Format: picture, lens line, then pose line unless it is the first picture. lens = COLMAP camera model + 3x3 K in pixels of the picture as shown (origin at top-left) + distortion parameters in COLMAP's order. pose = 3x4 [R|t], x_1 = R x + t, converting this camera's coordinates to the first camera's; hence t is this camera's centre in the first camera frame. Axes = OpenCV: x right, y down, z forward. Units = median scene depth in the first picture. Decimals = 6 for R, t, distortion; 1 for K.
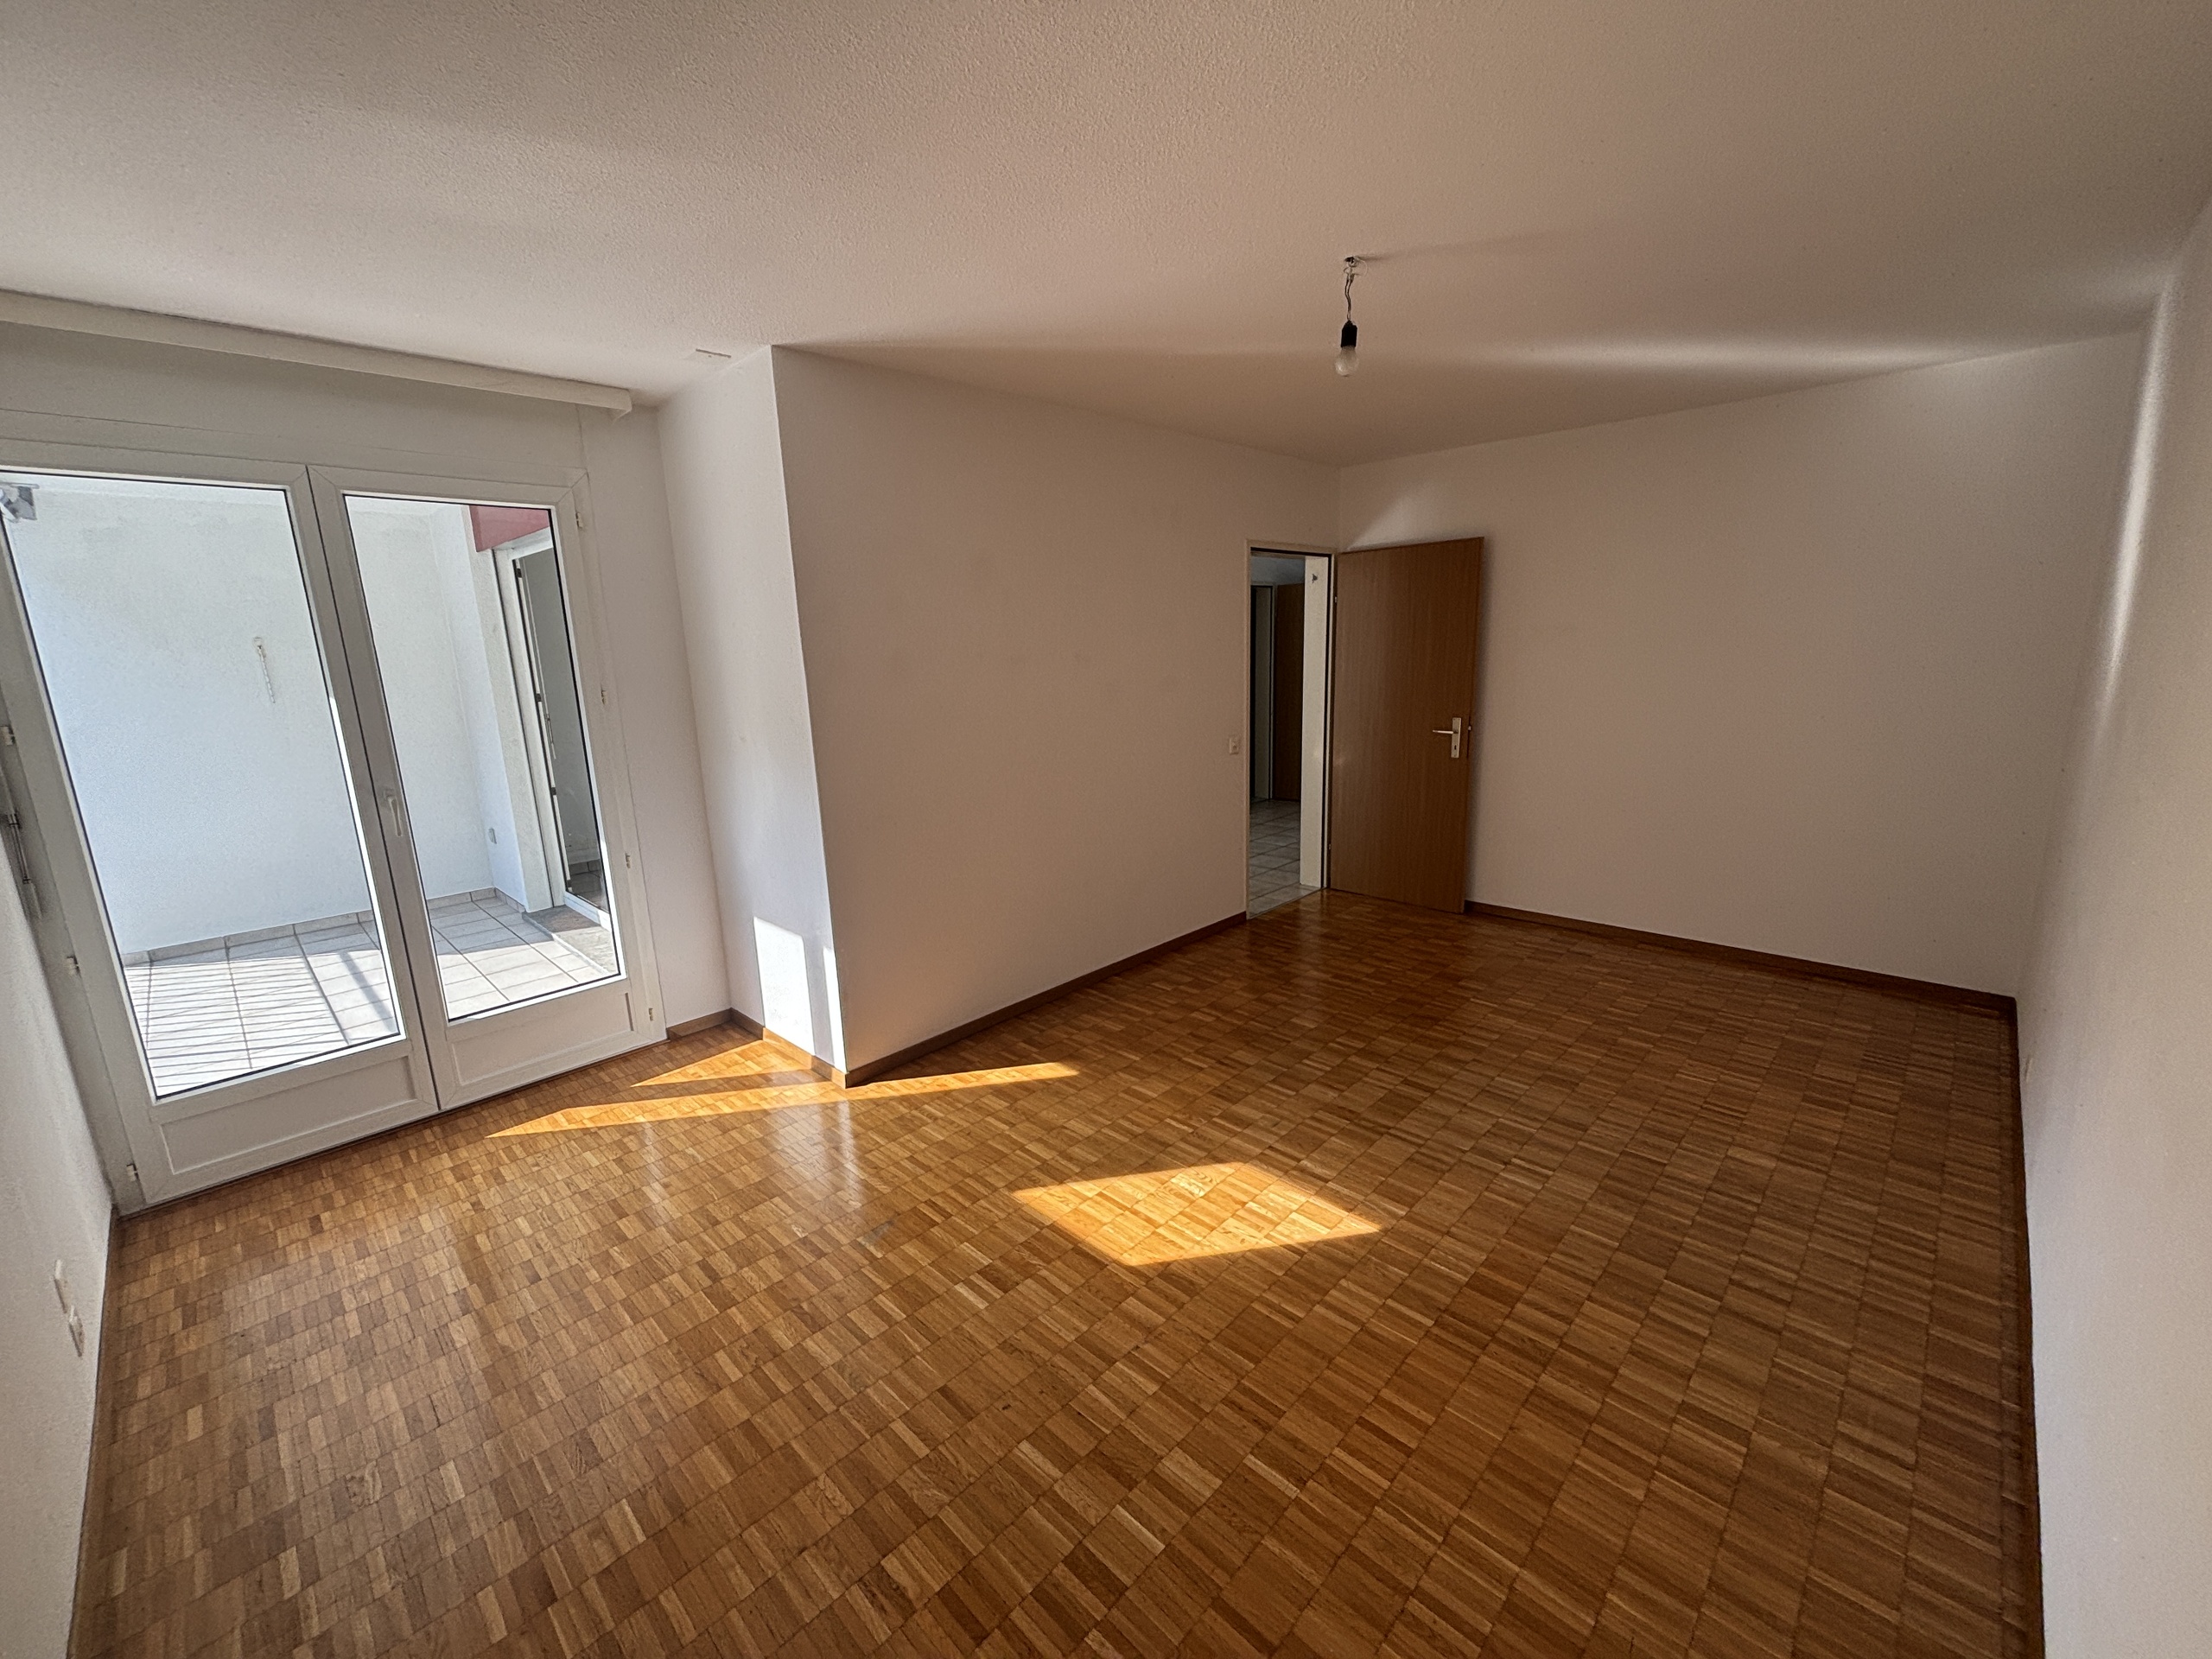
lens RADIAL K [[892.1, 0, 1095.1], [0, 892.1, 823.0], [0, 0, 1]] dist [-0.006789, -0.000233]
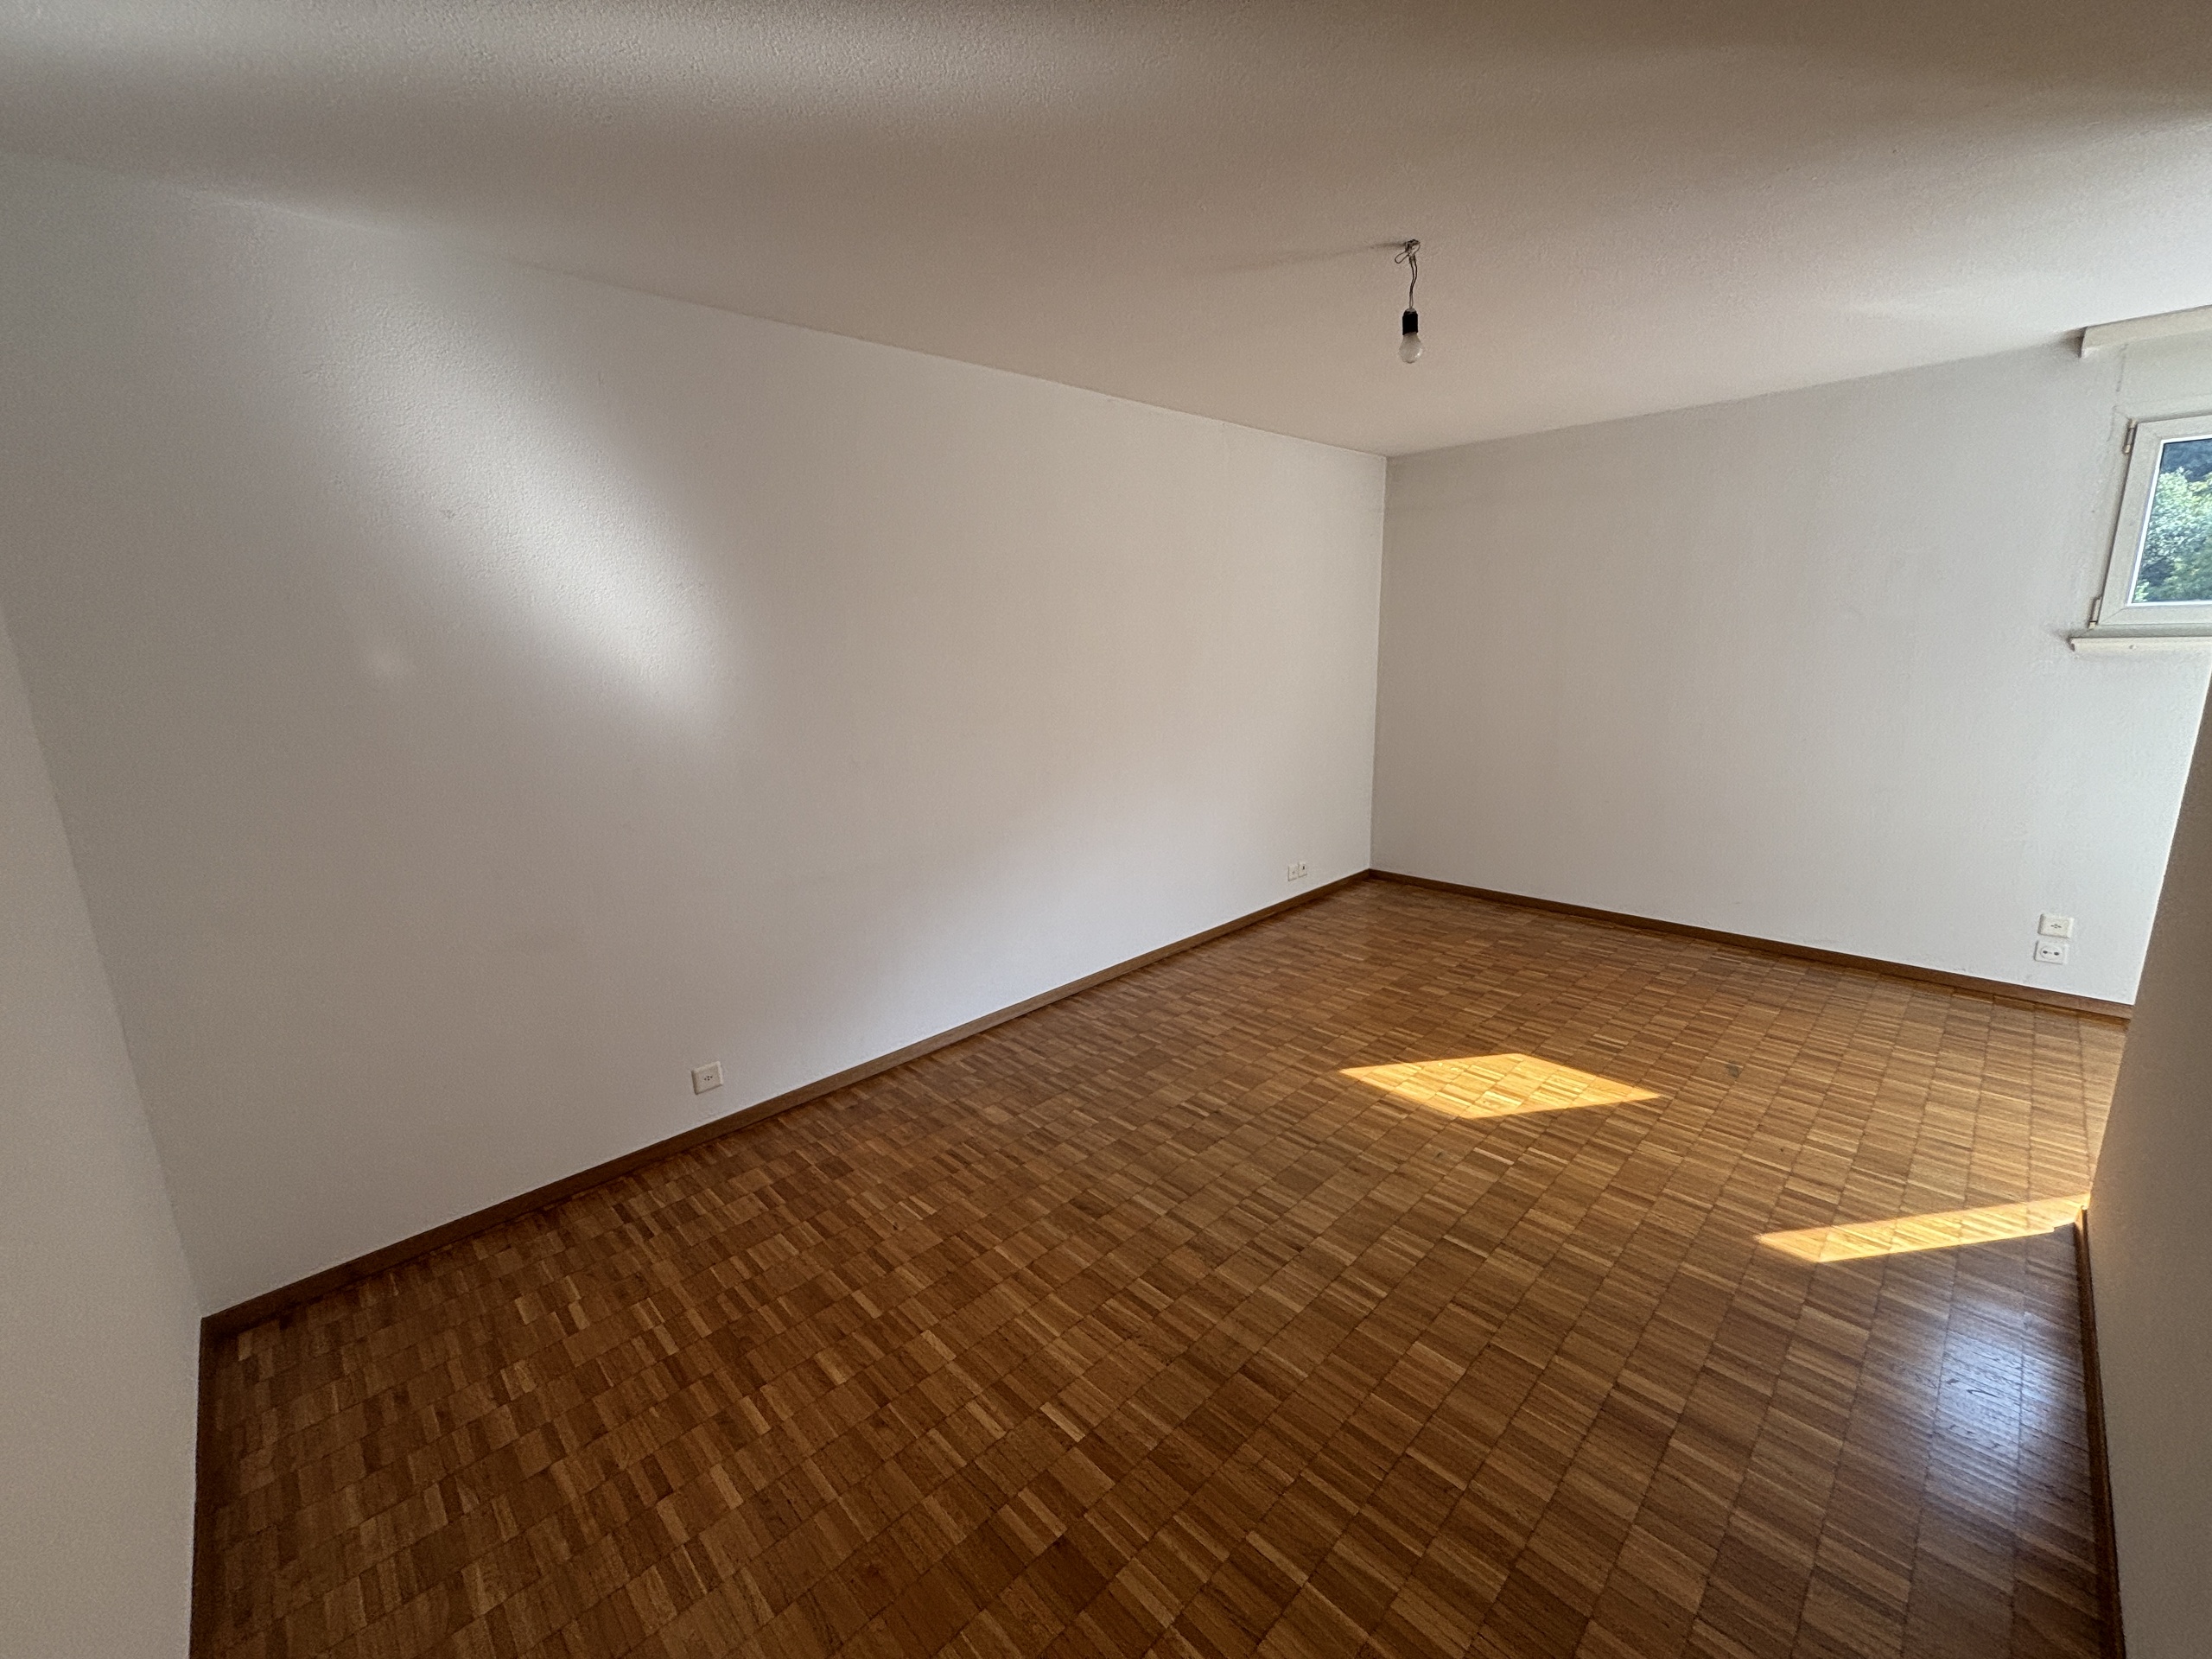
lens RADIAL K [[892.1, 0, 1098.2], [0, 892.1, 834.9], [0, 0, 1]] dist [-0.006789, -0.000233]
pose [[-0.997684, 0.057875, 0.035737, 0.536589], [0.067447, 0.909788, 0.409556, -0.381528], [-0.008810, 0.411018, -0.911585, 1.824008]]
